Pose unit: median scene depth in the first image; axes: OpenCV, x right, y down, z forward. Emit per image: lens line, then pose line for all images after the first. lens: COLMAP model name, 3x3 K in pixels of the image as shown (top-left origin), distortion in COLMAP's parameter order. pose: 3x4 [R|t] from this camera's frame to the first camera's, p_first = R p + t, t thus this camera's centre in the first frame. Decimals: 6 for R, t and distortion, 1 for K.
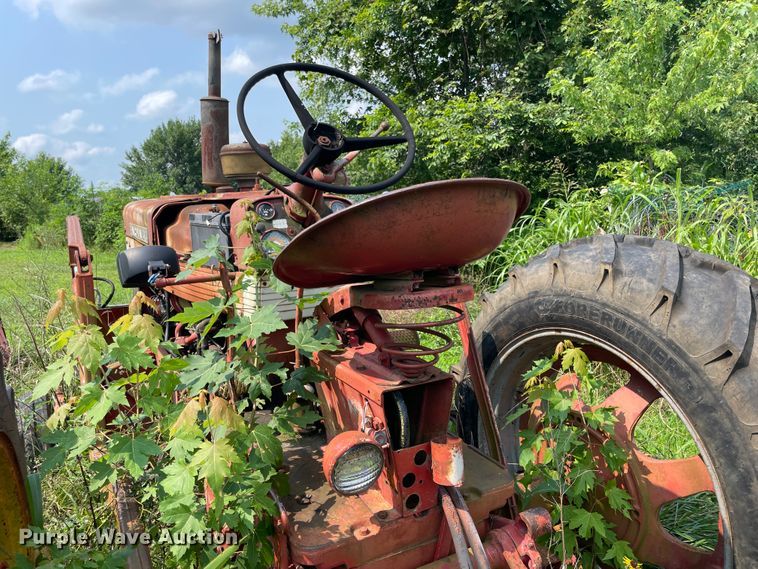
lens RADIAL K [[575.4, 0, 369.1], [0, 575.4, 268.5], [0, 0, 1]] dist [0.040439, -0.075172]
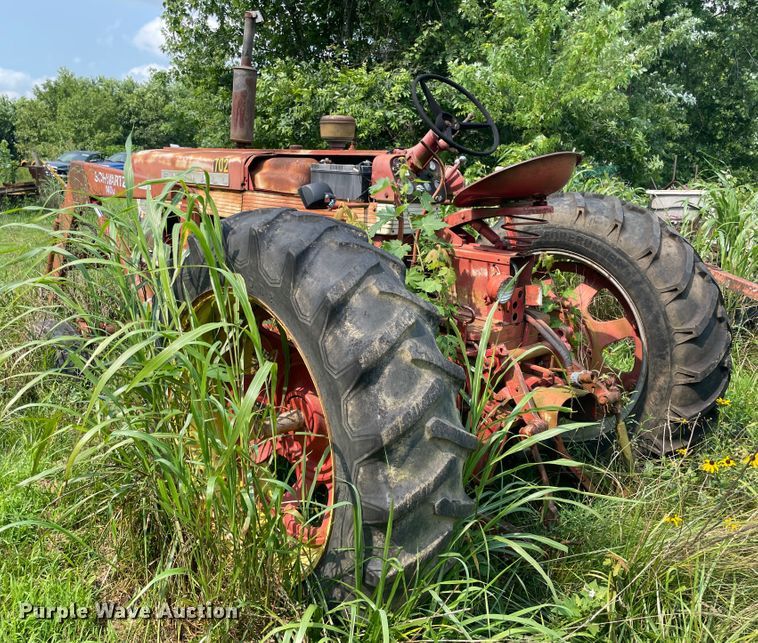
lens RADIAL K [[663.9, 0, 351.9], [0, 663.9, 307.1], [0, 0, 1]] dist [0.044209, -0.049034]
pose [[0.967363, 0.002543, 0.253382, -0.894012], [-0.022481, 0.996868, 0.075826, 0.183535], [-0.252396, -0.079047, 0.964390, -0.897055]]
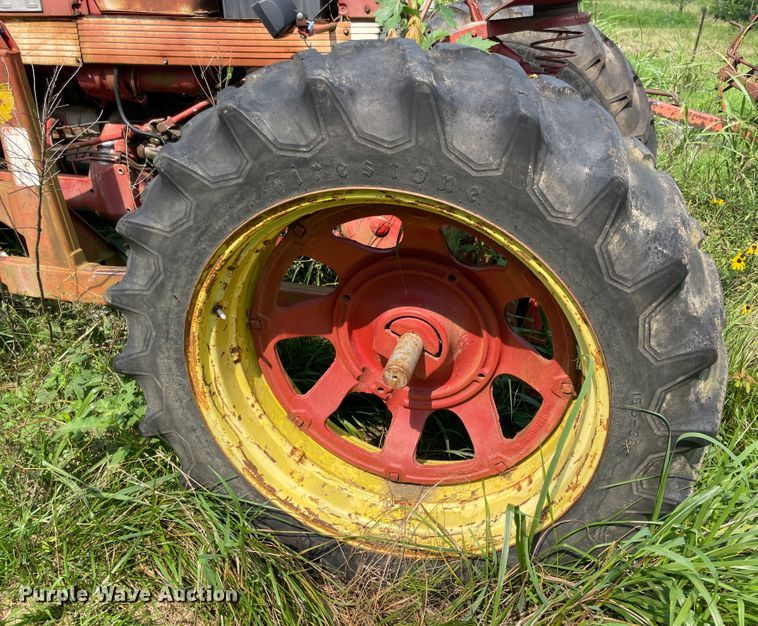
lens RADIAL K [[624.5, 0, 380.5], [0, 624.5, 315.0], [0, 0, 1]] dist [0.012803, -0.019784]
pose [[0.645280, -0.335690, 0.686240, -1.460907], [0.081075, 0.923303, 0.375418, 0.092498], [-0.759632, -0.186613, 0.623005, 0.149400]]
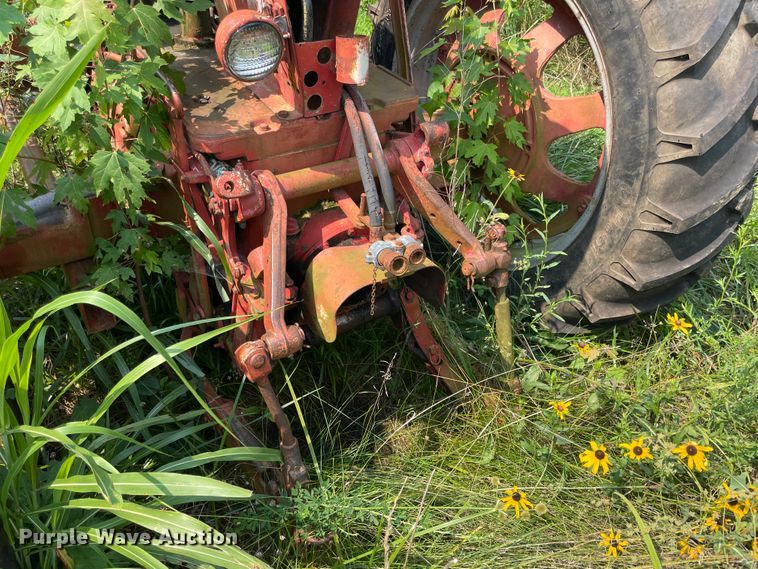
lens RADIAL K [[575.4, 0, 365.2], [0, 575.4, 278.3], [0, 0, 1]] dist [0.040439, -0.075172]
pose [[0.990962, 0.004147, 0.134079, 0.026162], [-0.072675, 0.856721, 0.510634, 0.131916], [-0.112751, -0.515763, 0.849280, 0.002952]]
